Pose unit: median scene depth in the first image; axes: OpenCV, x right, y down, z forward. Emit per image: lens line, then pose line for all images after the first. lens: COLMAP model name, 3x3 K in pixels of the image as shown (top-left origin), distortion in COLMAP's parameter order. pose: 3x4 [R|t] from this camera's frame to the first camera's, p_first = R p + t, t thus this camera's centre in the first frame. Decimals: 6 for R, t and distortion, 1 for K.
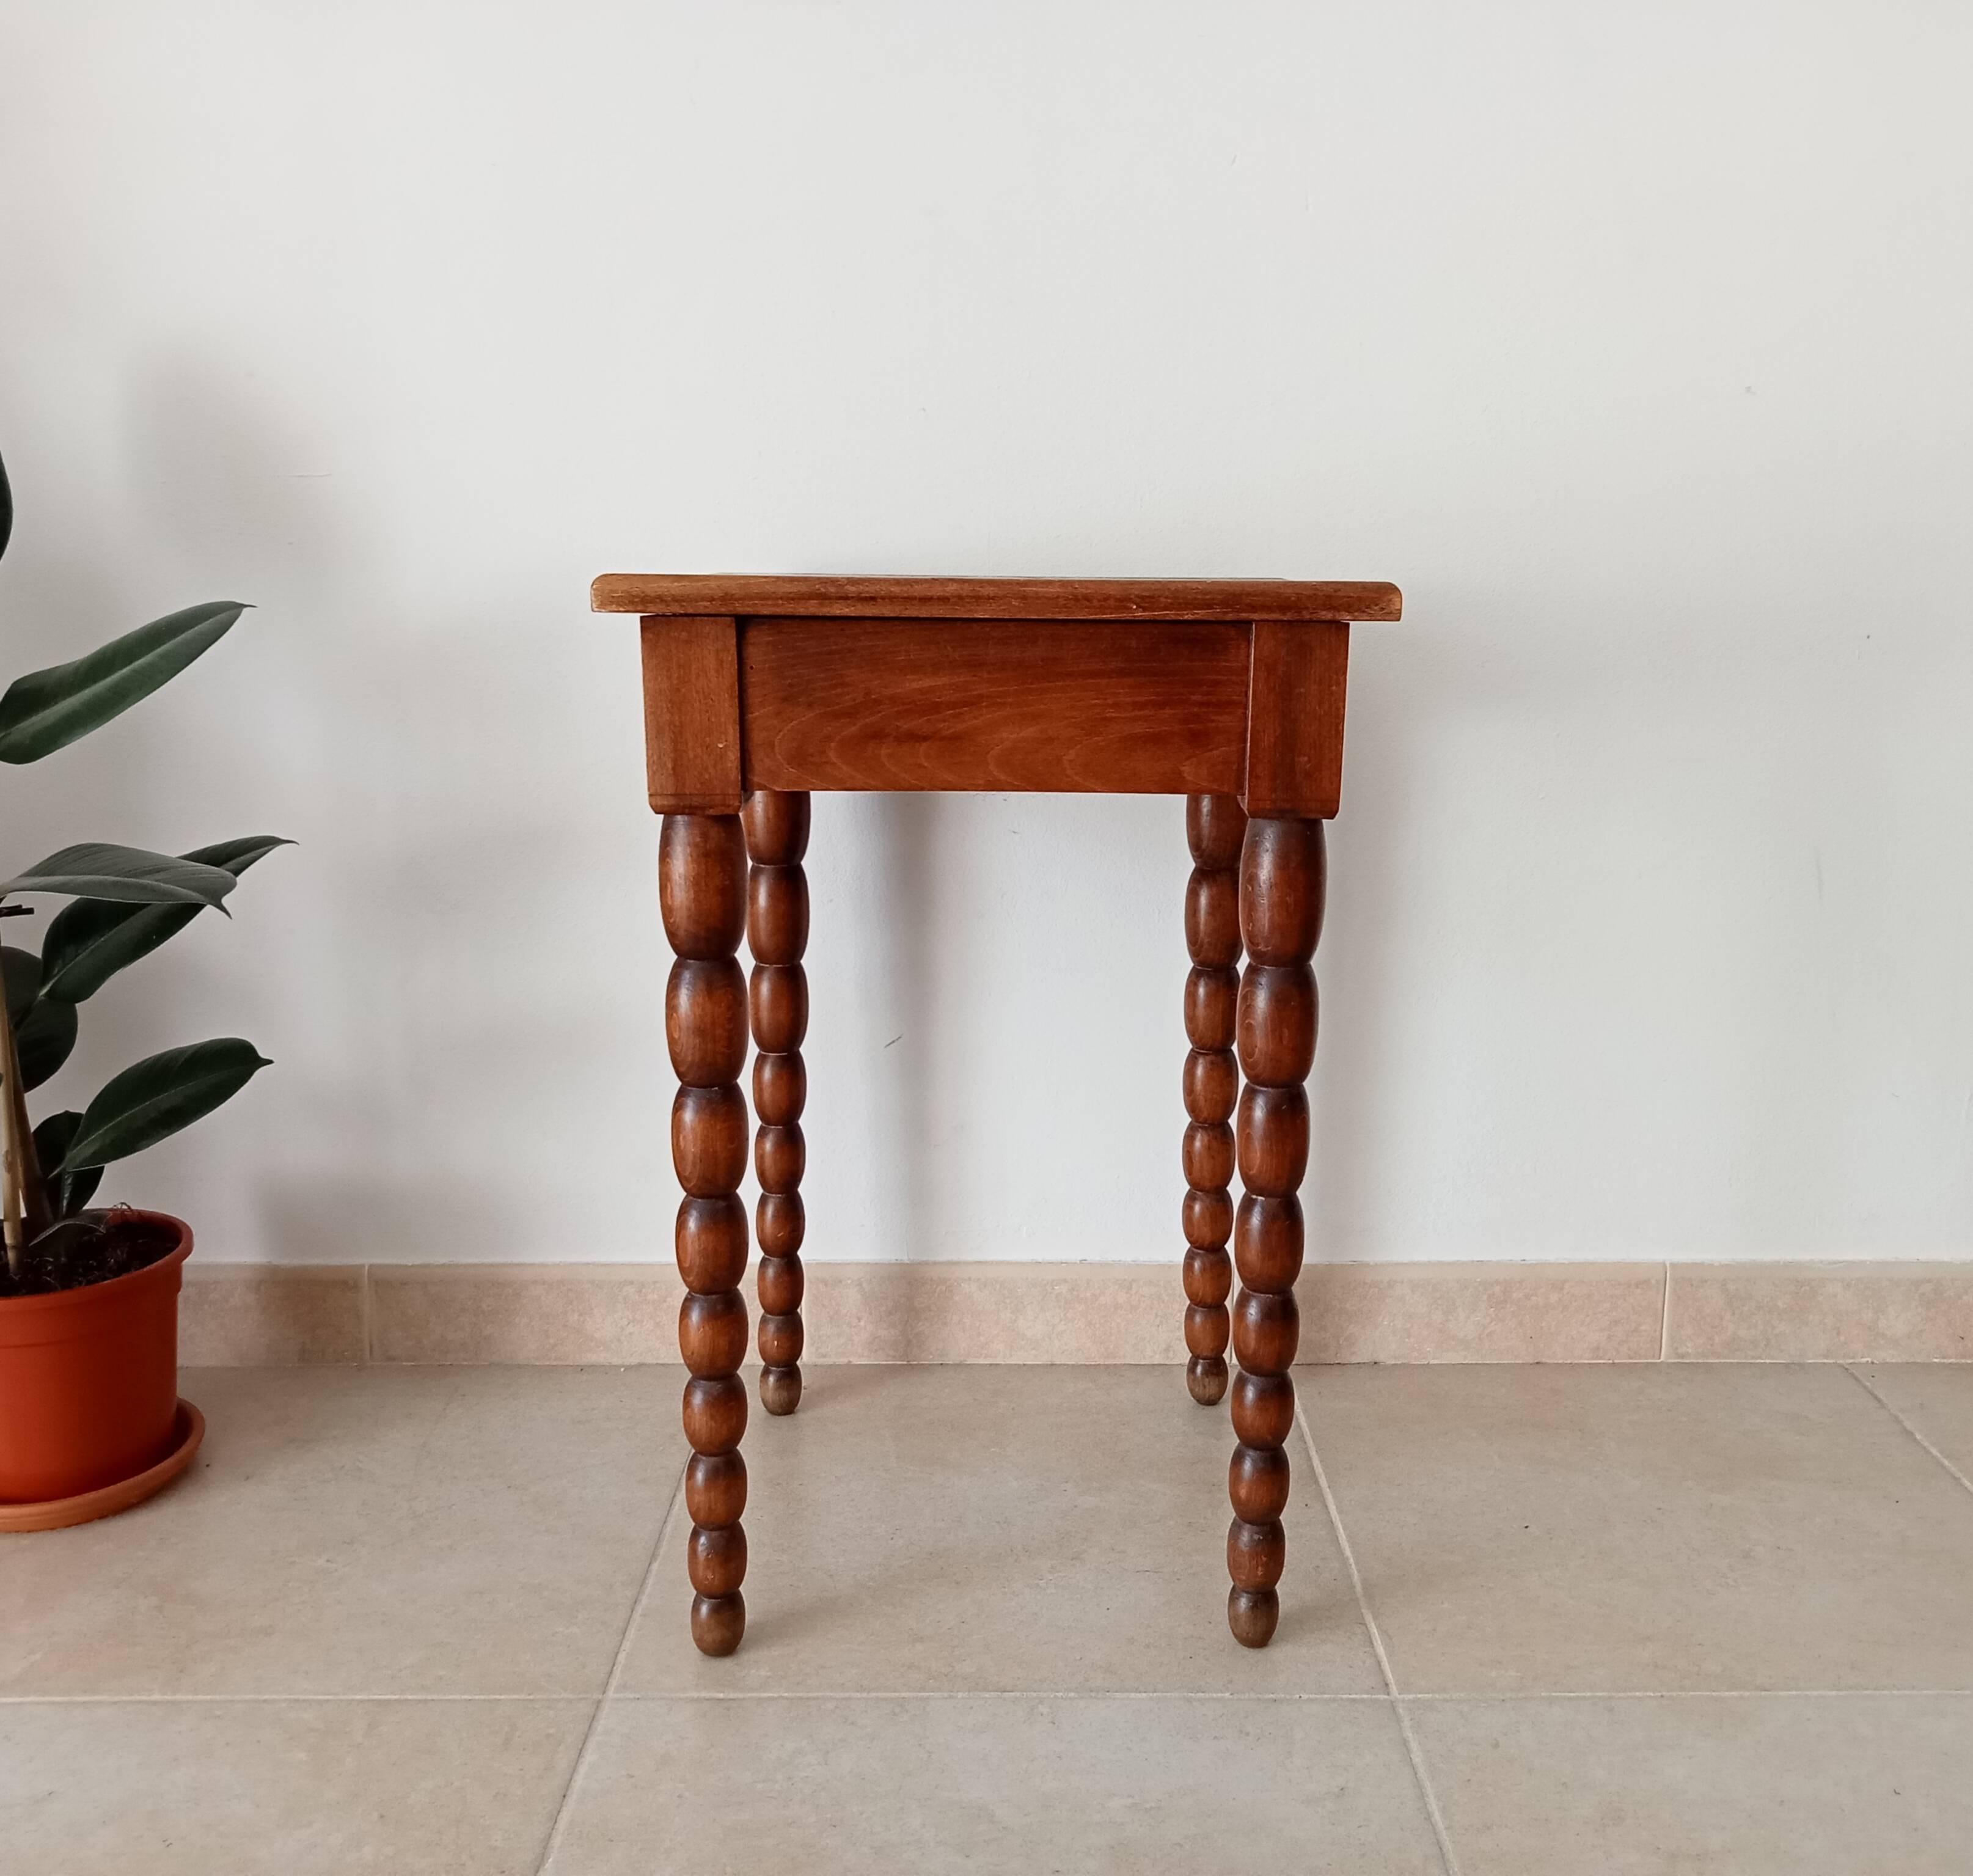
lens RADIAL K [[1951.3, 0, 1005.2], [0, 1951.3, 955.1], [0, 0, 1]] dist [0.017783, -0.017635]
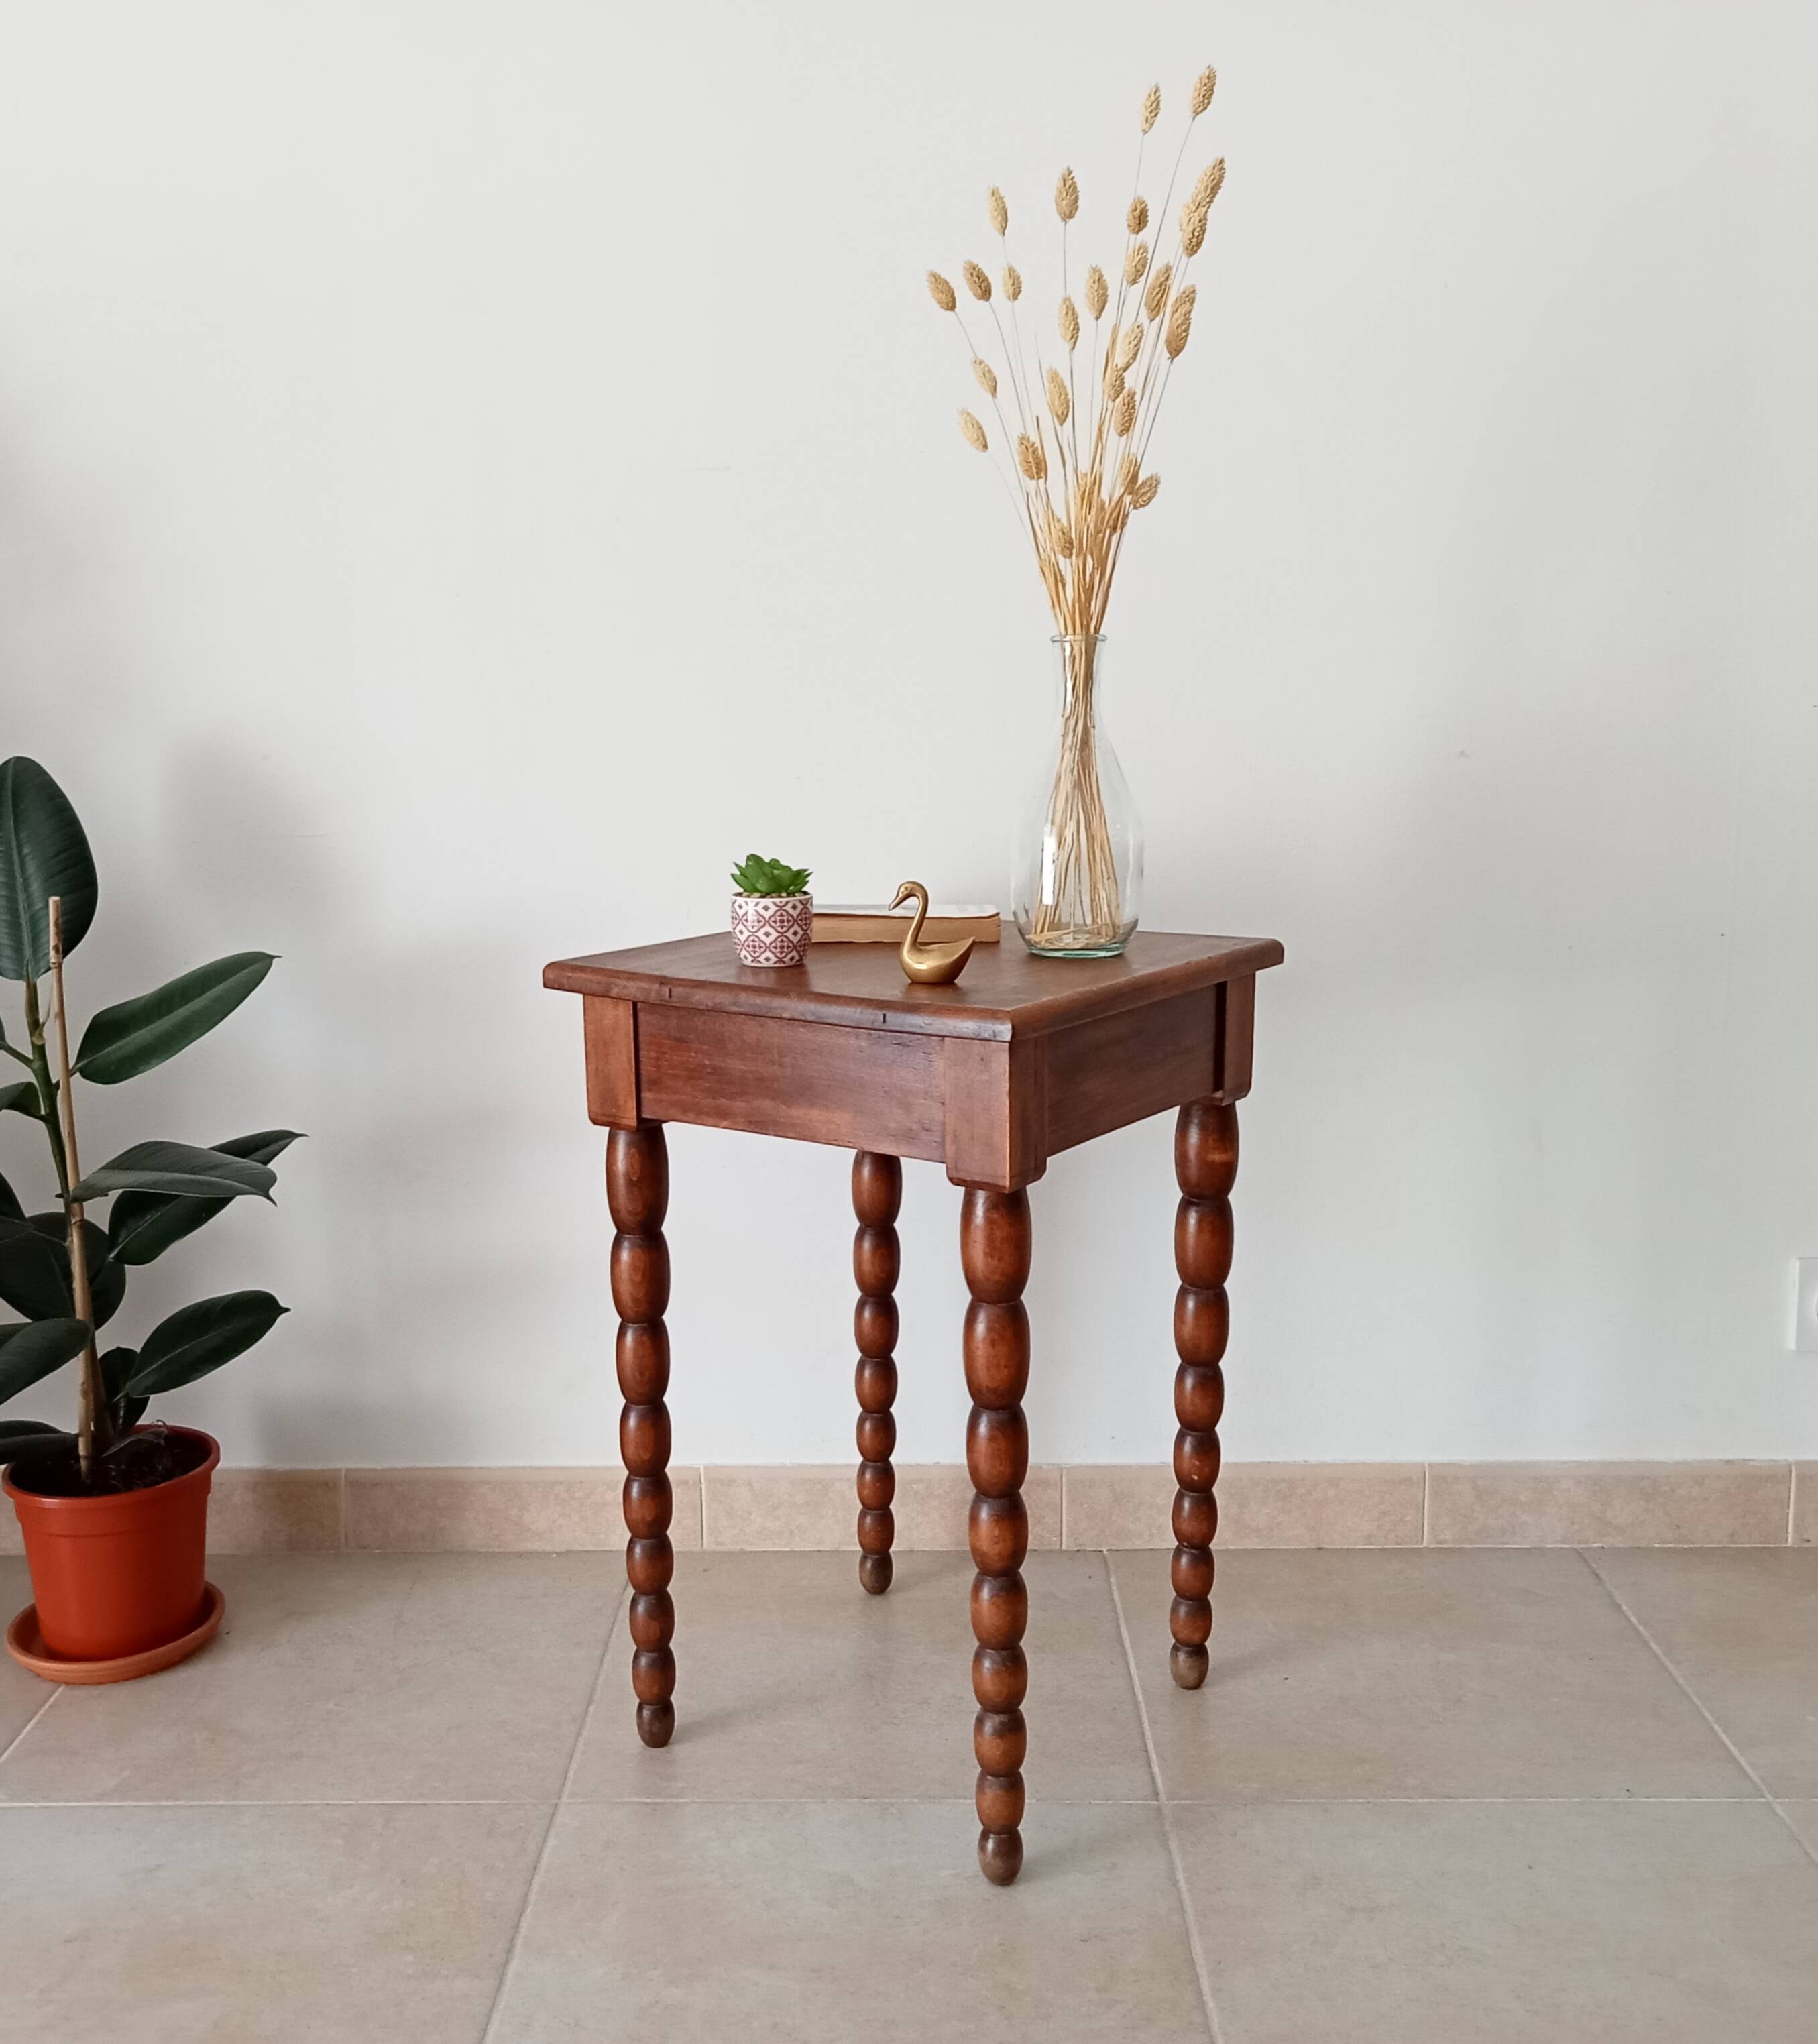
lens RADIAL K [[1861.6, 0, 854.1], [0, 1861.6, 1076.0], [0, 0, 1]] dist [0.016539, 0.000068]
pose [[0.999836, -0.007070, -0.016672, 0.010943], [0.006276, 0.998868, -0.047158, -0.029941], [0.016986, 0.047046, 0.998748, -0.170093]]
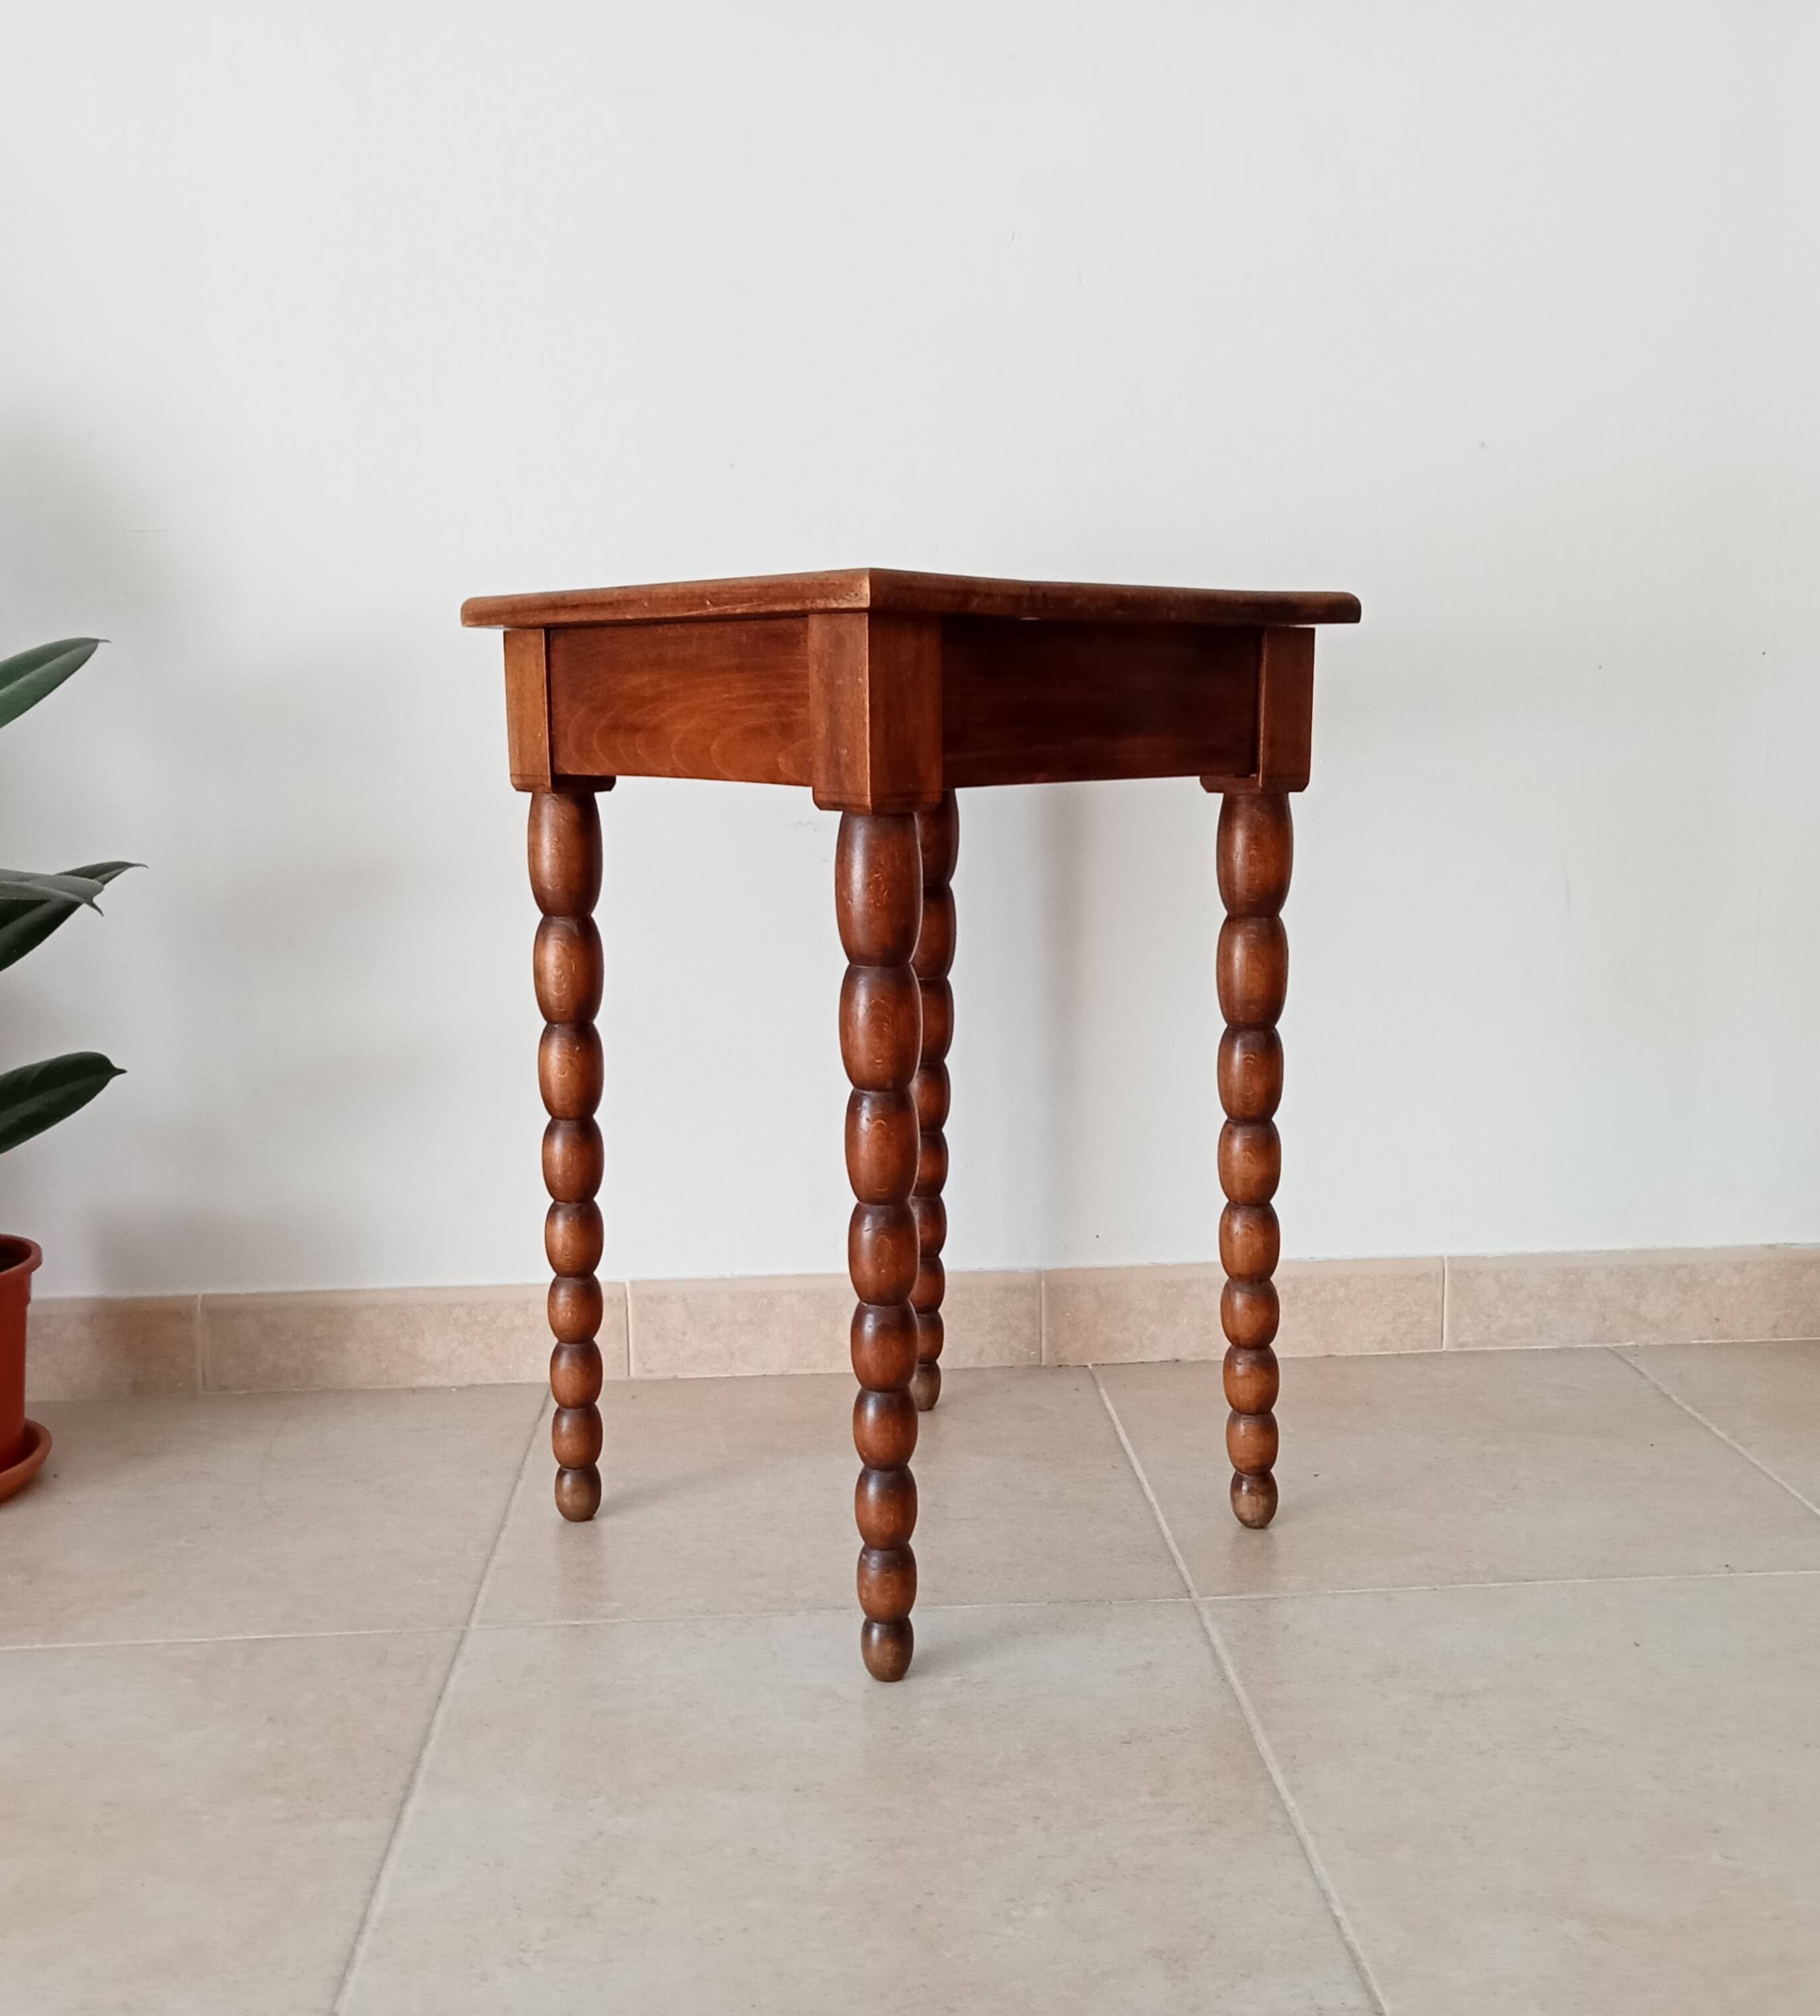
lens RADIAL K [[1978.0, 0, 928.6], [0, 1978.0, 953.6], [0, 0, 1]] dist [0.020898, -0.001876]
pose [[0.997711, -0.020507, 0.064435, -0.009434], [0.023731, 0.998483, -0.049681, 0.043119], [-0.063319, 0.051096, 0.996684, -0.074694]]
